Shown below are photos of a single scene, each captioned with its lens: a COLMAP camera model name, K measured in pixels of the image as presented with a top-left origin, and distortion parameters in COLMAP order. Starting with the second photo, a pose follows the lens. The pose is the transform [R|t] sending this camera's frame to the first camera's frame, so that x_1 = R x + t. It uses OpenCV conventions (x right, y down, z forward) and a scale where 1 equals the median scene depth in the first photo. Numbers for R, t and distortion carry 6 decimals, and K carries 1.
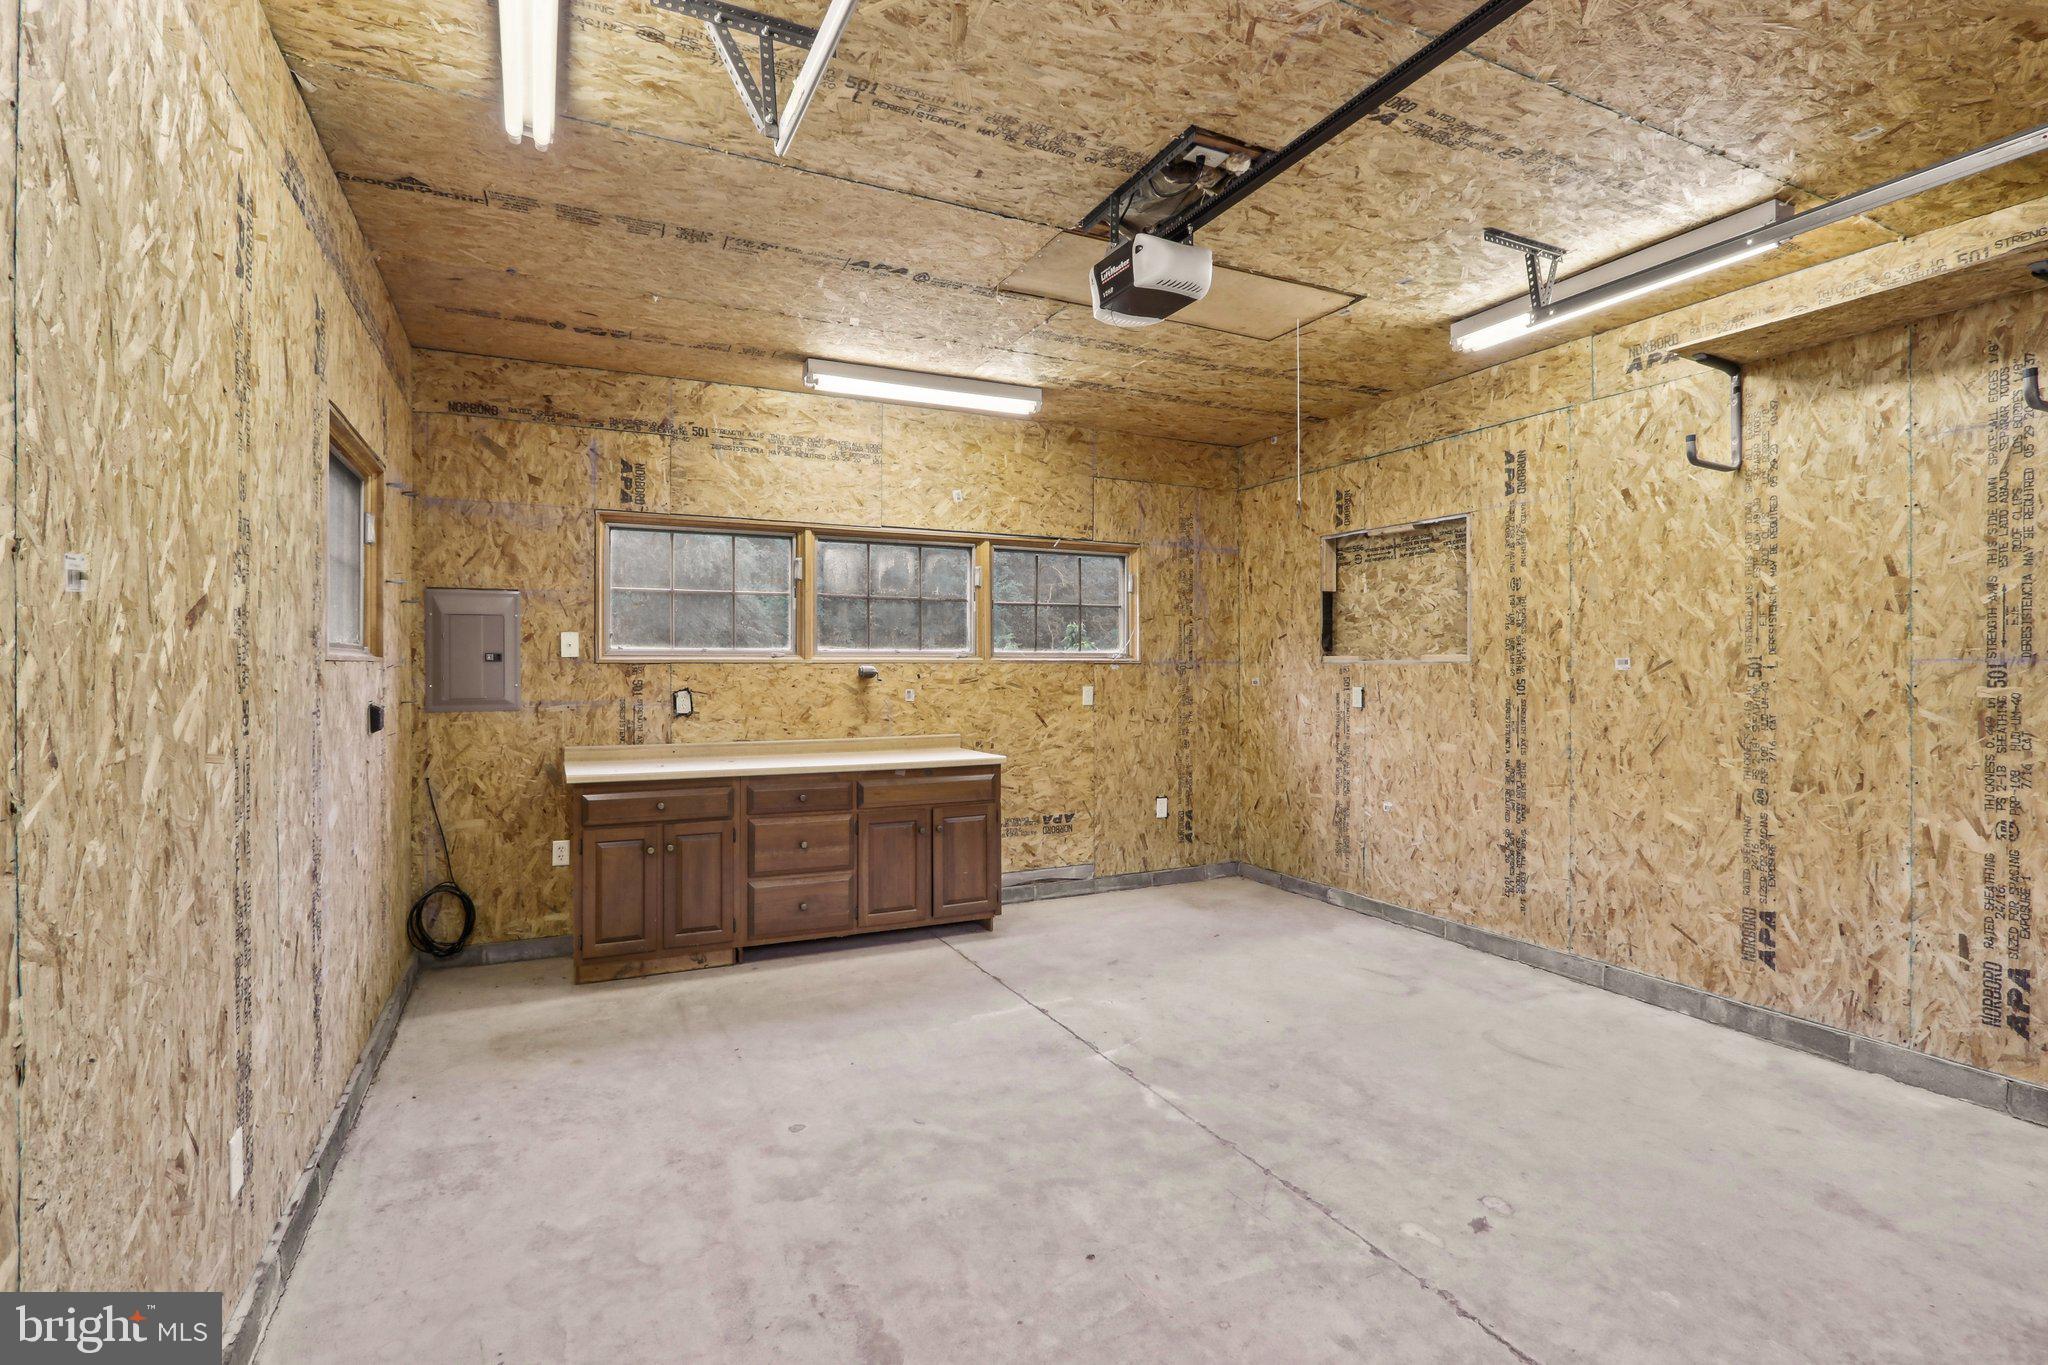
lens RADIAL K [[973.2, 0, 1020.4], [0, 973.2, 664.8], [0, 0, 1]] dist [-0.004115, -0.000481]
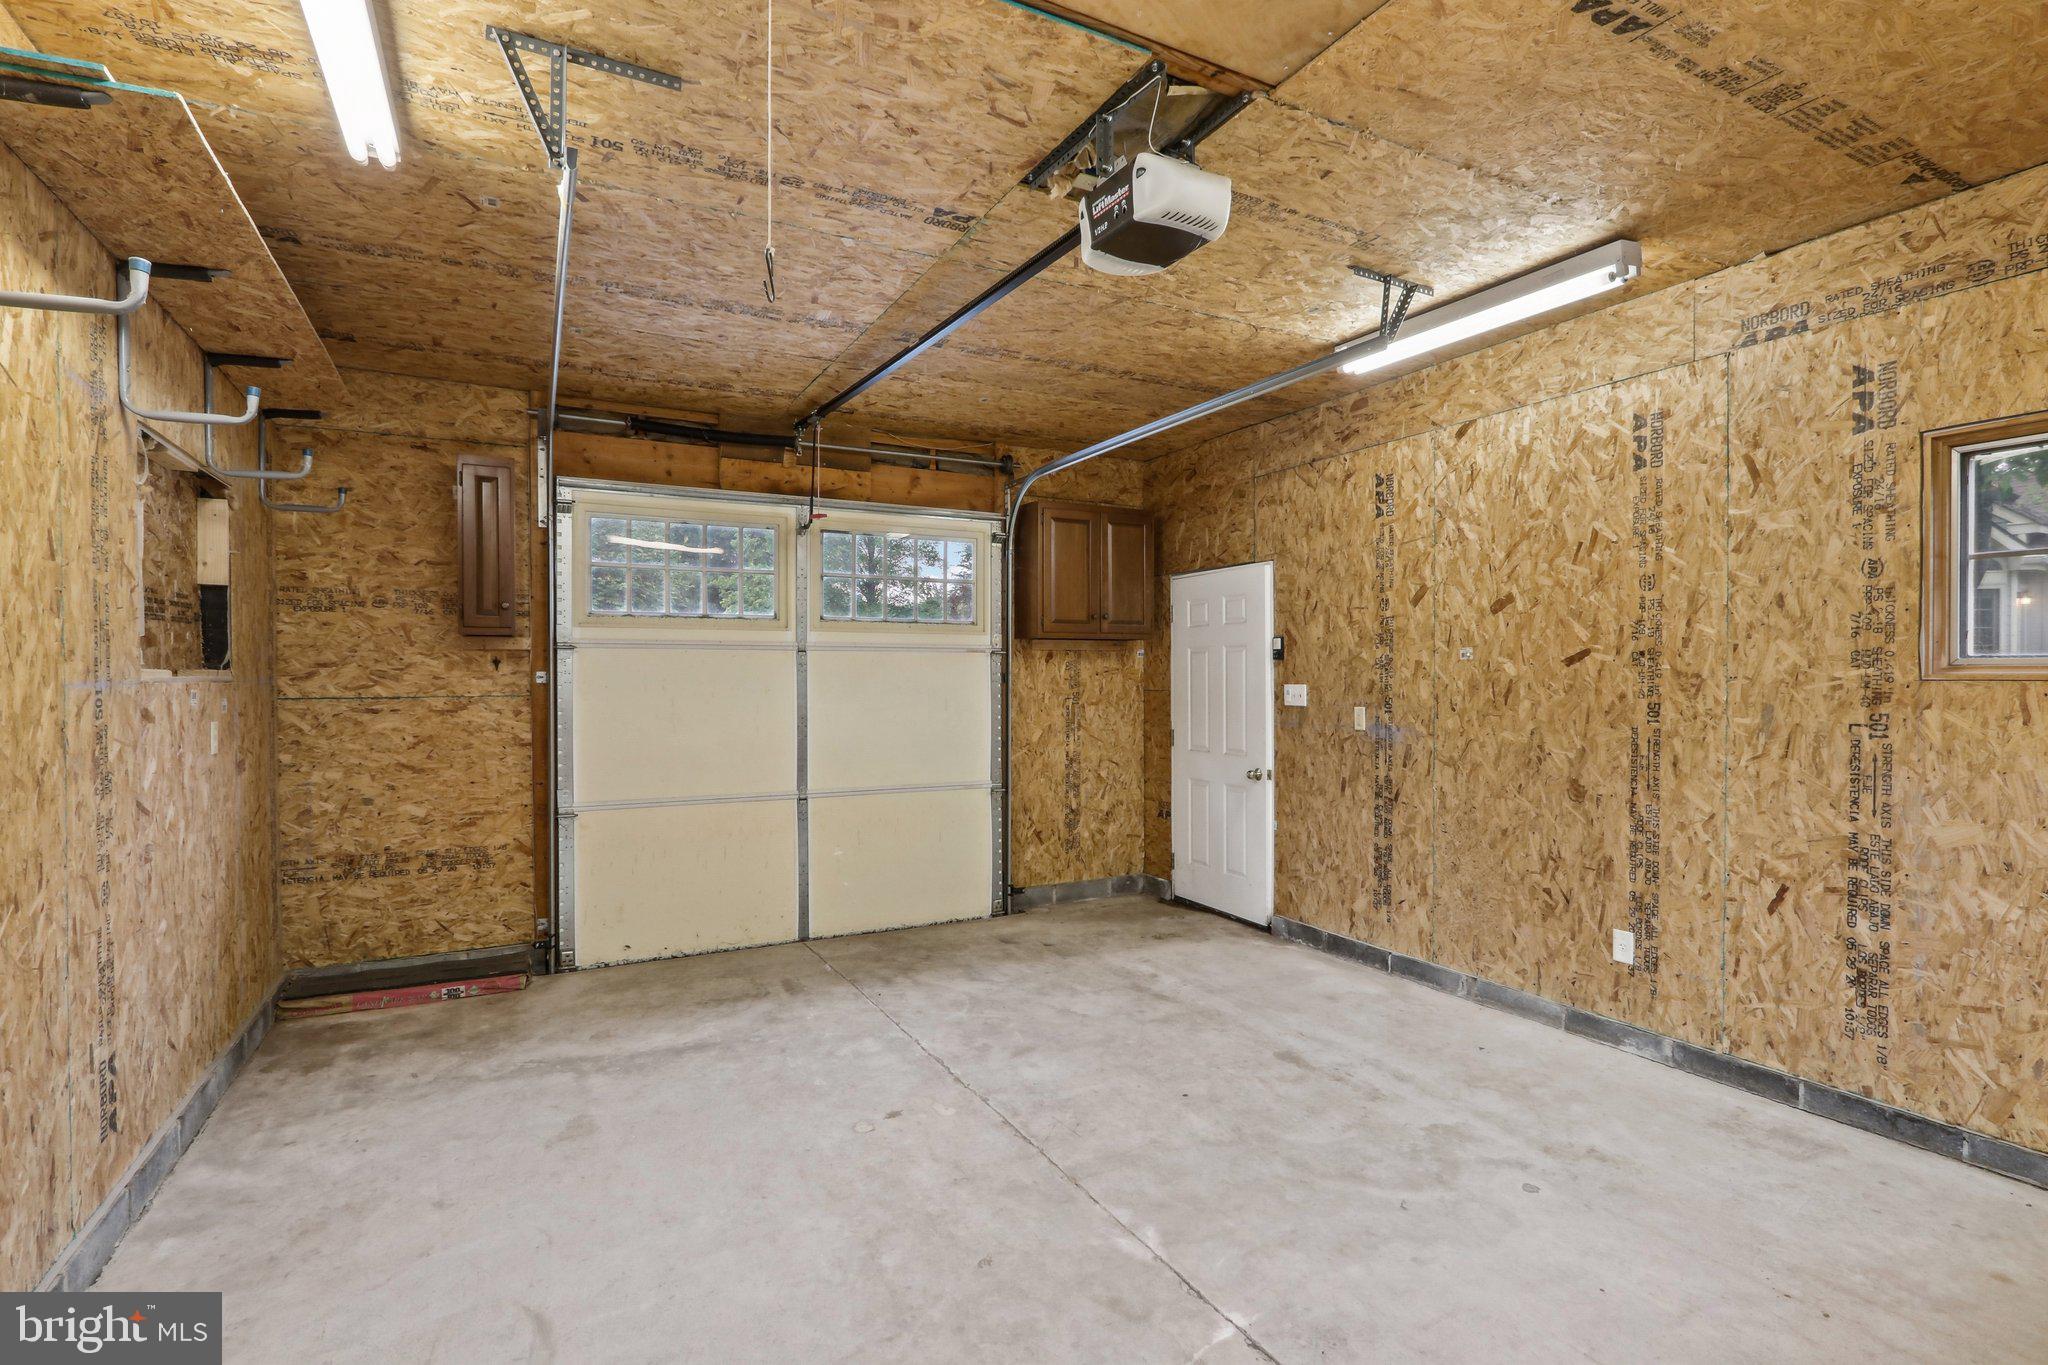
lens RADIAL K [[973.2, 0, 1024.9], [0, 973.2, 672.9], [0, 0, 1]] dist [-0.004115, -0.000481]
pose [[-0.999413, 0.000878, -0.034243, 0.298998], [0.000957, 0.999997, -0.002295, -0.011812], [0.034240, -0.002326, -0.999411, 2.028950]]
